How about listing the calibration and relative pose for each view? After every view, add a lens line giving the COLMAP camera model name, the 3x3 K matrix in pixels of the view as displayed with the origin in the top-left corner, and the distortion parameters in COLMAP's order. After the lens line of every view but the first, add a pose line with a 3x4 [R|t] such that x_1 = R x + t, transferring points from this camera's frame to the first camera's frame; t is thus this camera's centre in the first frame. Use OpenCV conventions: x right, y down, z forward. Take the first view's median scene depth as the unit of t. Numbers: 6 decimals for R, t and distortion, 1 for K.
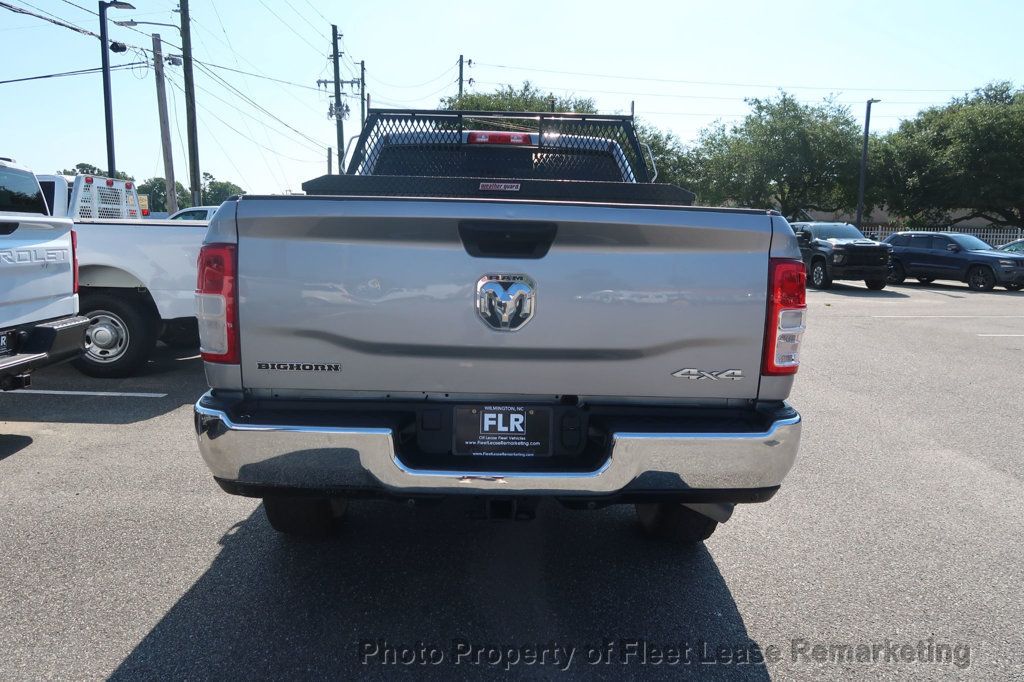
lens RADIAL K [[713.3, 0, 505.6], [0, 713.3, 341.5], [0, 0, 1]] dist [-0.037367, 0.023193]
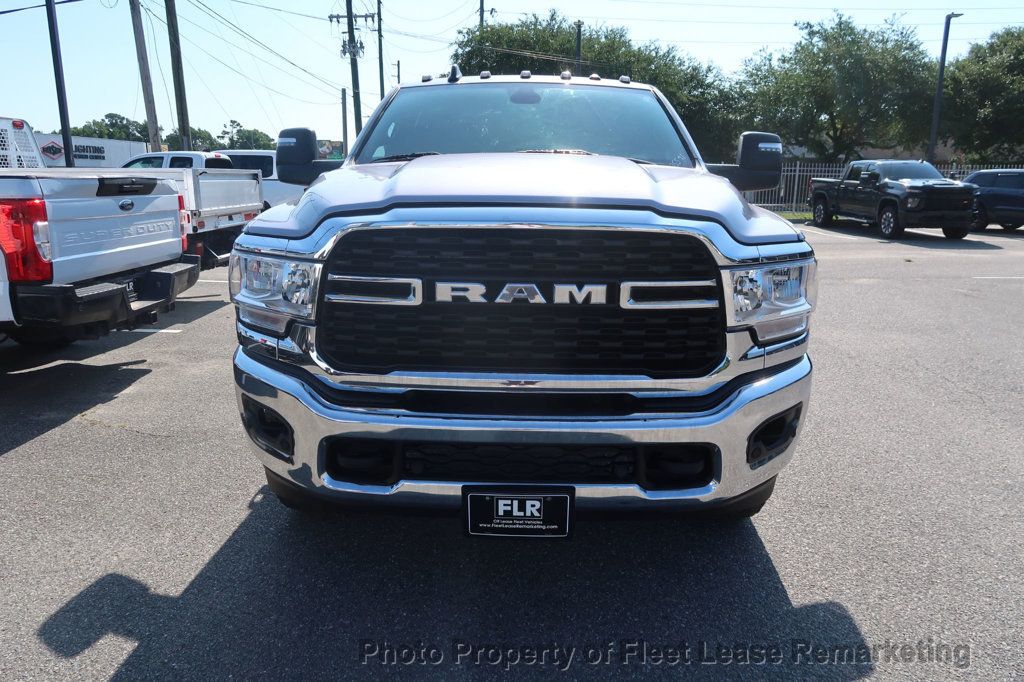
lens RADIAL K [[713.3, 0, 507.3], [0, 713.3, 341.2], [0, 0, 1]] dist [-0.037367, 0.023193]
pose [[0.998992, -0.005172, -0.044586, 0.016358], [0.008497, 0.997169, 0.074709, -0.015208], [0.044073, -0.075012, 0.996208, 0.098595]]
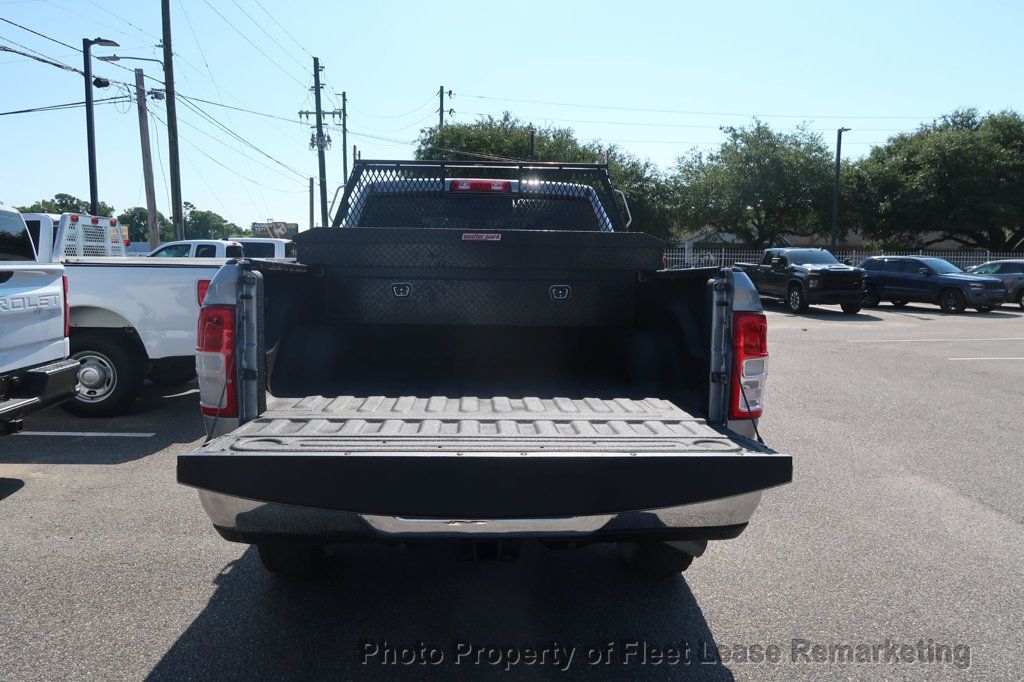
lens RADIAL K [[713.3, 0, 505.6], [0, 713.3, 340.1], [0, 0, 1]] dist [-0.037367, 0.023193]
pose [[0.999631, -0.013320, 0.023660, 0.000033], [0.014190, 0.999215, -0.036976, -0.003412], [-0.023149, 0.037298, 0.999036, -0.006395]]
